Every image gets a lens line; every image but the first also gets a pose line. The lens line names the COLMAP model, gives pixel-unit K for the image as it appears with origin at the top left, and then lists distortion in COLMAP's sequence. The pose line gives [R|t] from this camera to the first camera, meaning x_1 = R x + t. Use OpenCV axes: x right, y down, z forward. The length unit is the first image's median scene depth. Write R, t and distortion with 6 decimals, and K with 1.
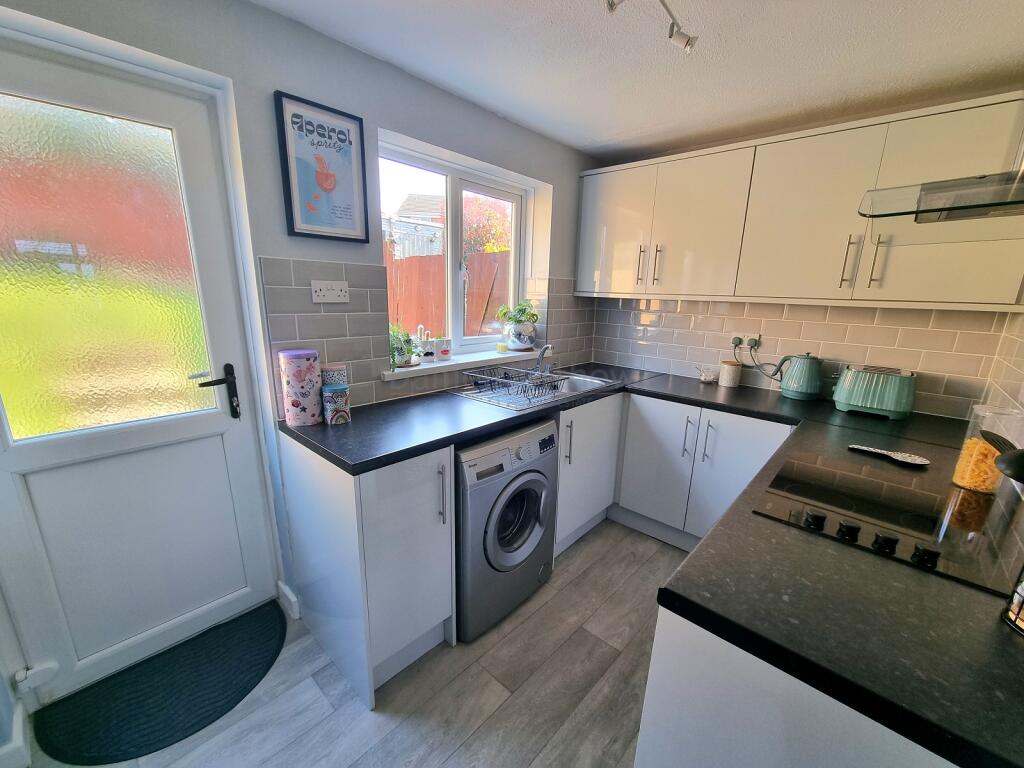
lens RADIAL K [[417.3, 0, 513.1], [0, 417.3, 394.0], [0, 0, 1]] dist [-0.001124, -0.000027]
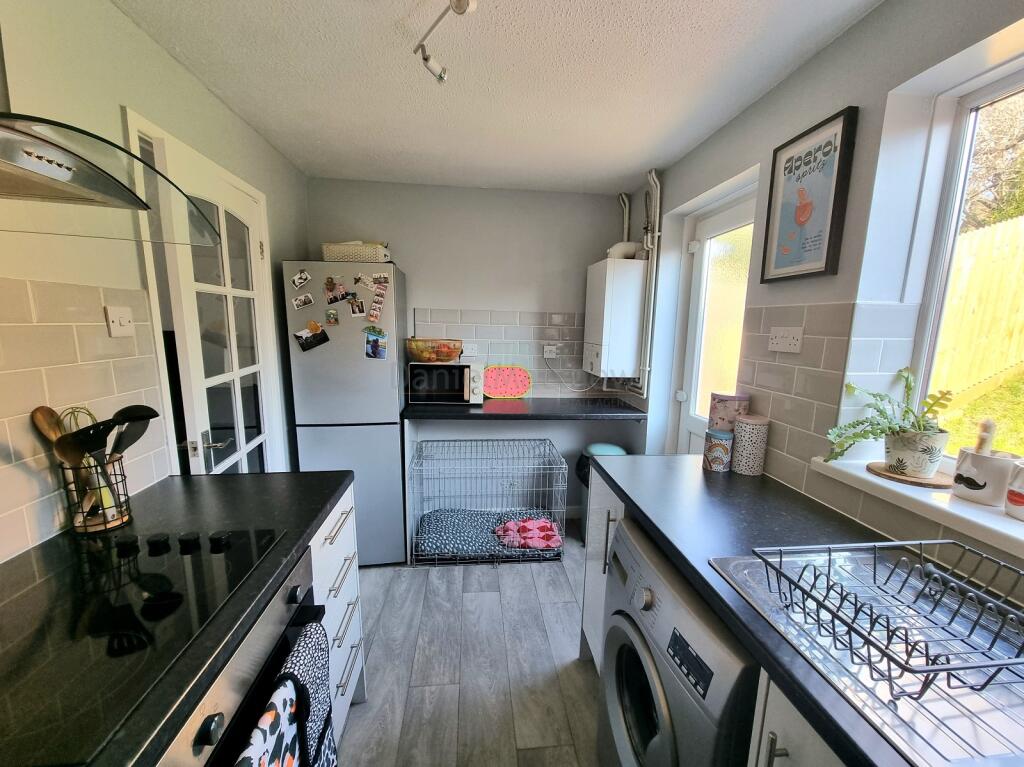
lens RADIAL K [[417.3, 0, 511.9], [0, 417.3, 387.7], [0, 0, 1]] dist [-0.001124, -0.000027]
pose [[-0.650041, 0.078229, -0.755862, 0.639649], [-0.220201, 0.932617, 0.285896, -0.299366], [0.727295, 0.352286, -0.589013, 1.237379]]
